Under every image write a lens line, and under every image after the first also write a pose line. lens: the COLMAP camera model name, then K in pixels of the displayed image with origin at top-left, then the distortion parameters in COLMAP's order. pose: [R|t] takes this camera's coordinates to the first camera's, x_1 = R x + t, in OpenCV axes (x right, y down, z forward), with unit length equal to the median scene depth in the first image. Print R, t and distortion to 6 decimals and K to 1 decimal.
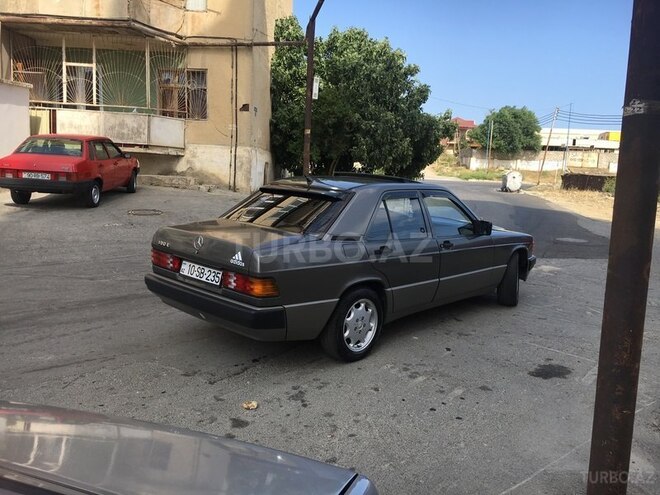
lens RADIAL K [[562.7, 0, 327.2], [0, 562.7, 248.8], [0, 0, 1]] dist [0.084487, -0.120696]
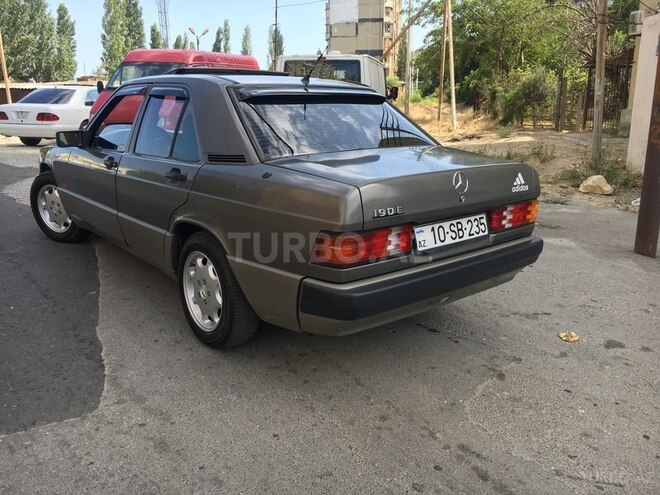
lens RADIAL K [[562.7, 0, 327.2], [0, 562.7, 248.8], [0, 0, 1]] dist [0.084487, -0.120696]
pose [[0.121310, -0.306324, 0.944166, -0.621843], [0.156904, 0.945150, 0.286483, -0.103684], [-0.980135, 0.113390, 0.162719, 0.777950]]
